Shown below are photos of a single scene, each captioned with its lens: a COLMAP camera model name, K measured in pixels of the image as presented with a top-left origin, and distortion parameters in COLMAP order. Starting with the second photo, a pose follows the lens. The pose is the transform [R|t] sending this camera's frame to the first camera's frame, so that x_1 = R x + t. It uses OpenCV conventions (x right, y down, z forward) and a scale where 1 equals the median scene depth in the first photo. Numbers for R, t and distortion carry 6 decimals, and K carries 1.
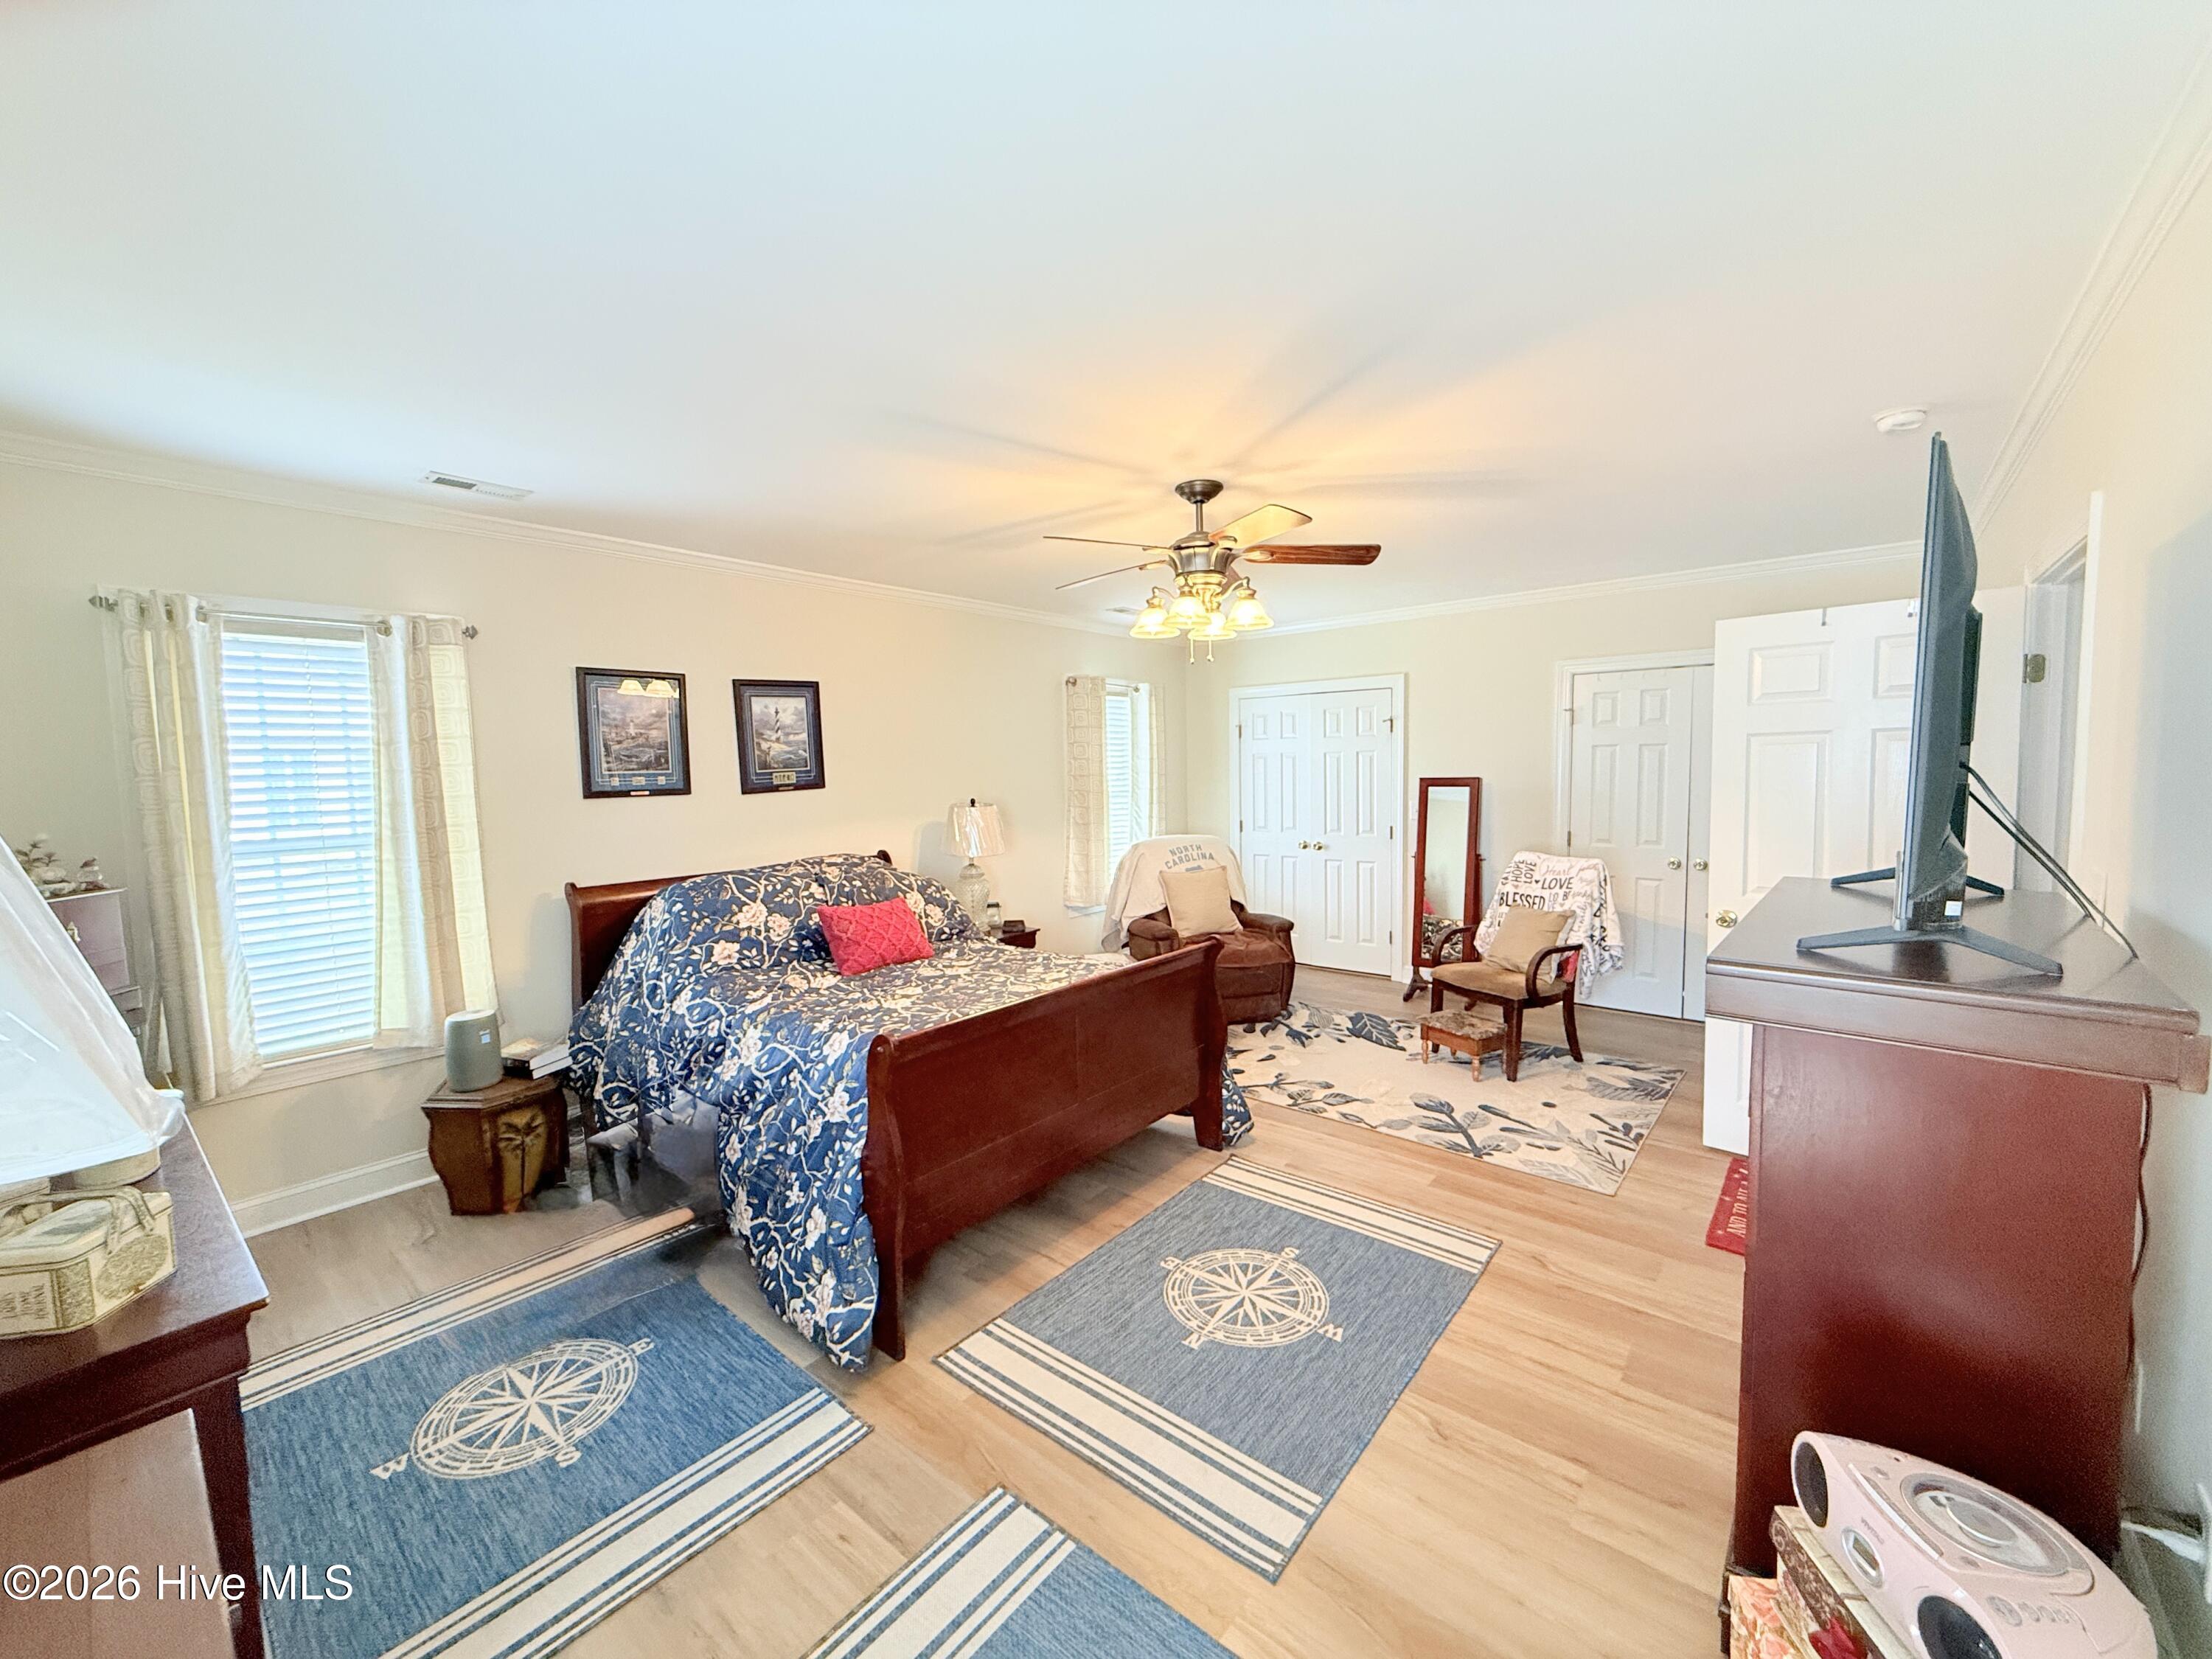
lens RADIAL K [[874.7, 0, 1099.3], [0, 874.7, 830.7], [0, 0, 1]] dist [0.001207, -0.000111]
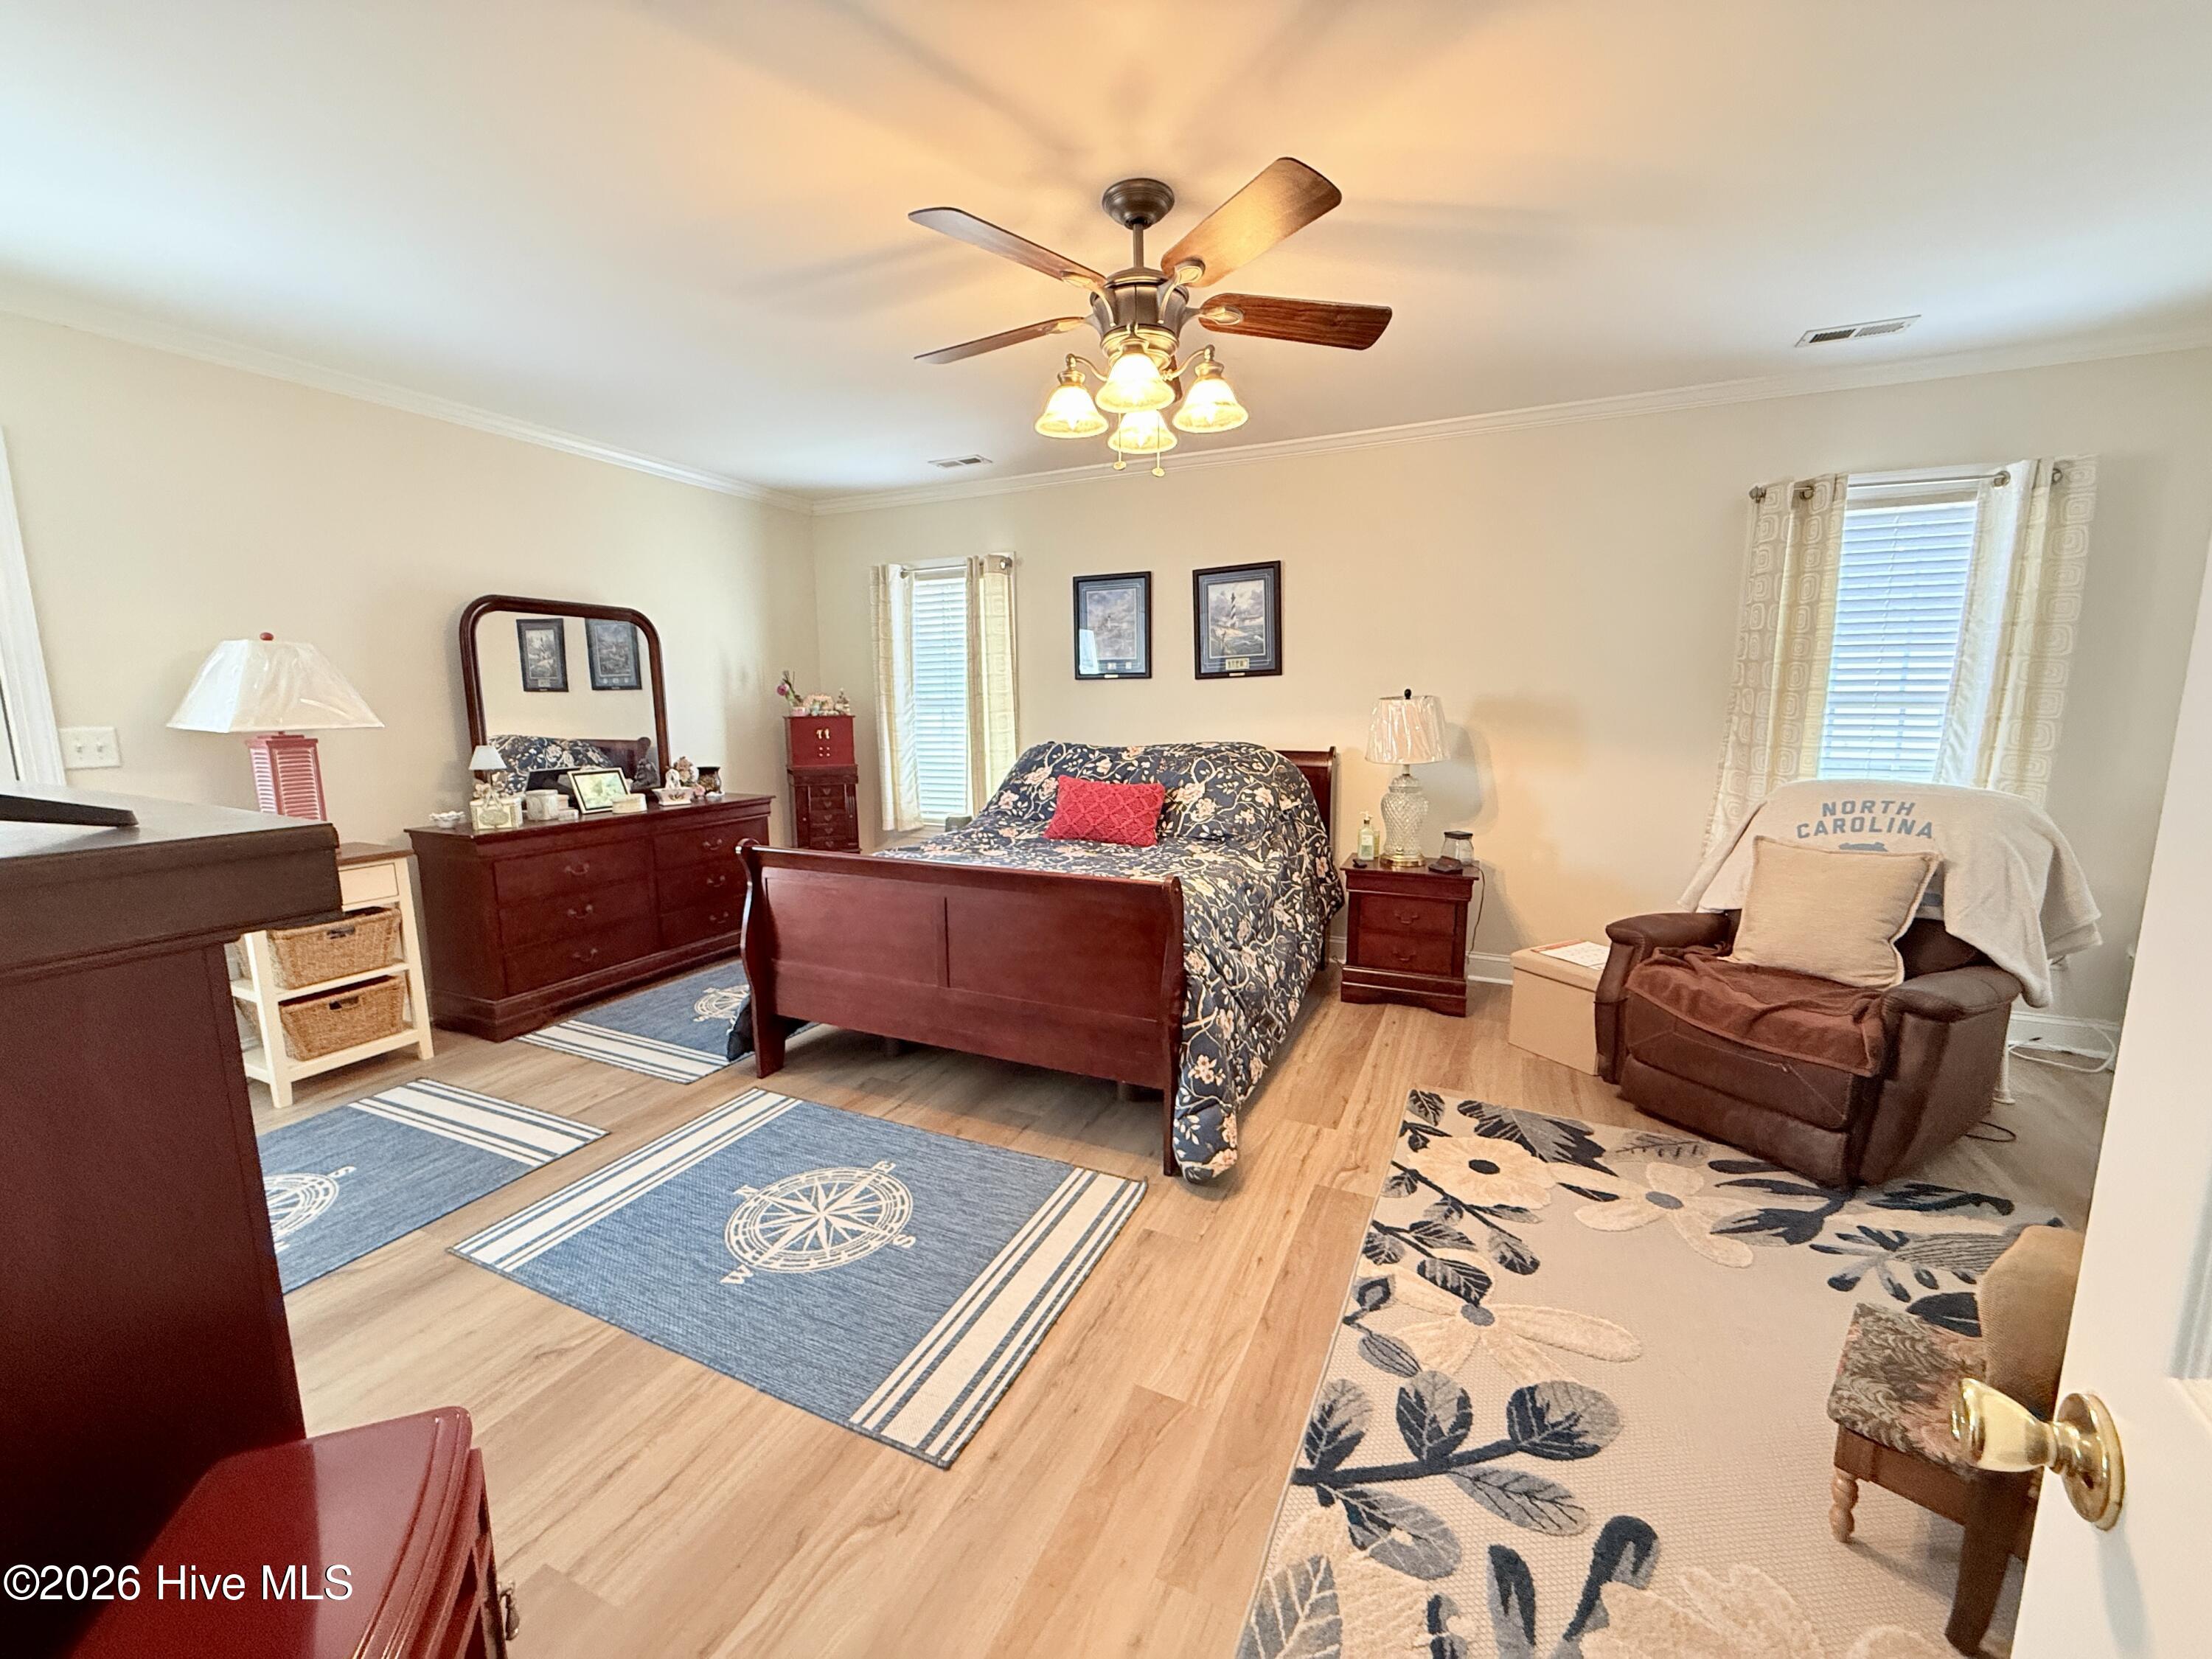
lens RADIAL K [[874.7, 0, 1099.3], [0, 874.7, 830.7], [0, 0, 1]] dist [0.001207, -0.000111]
pose [[0.255939, 0.166419, -0.952260, 0.673566], [-0.069116, 0.985699, 0.153686, -0.016854], [0.964219, 0.026483, 0.263781, 0.663651]]
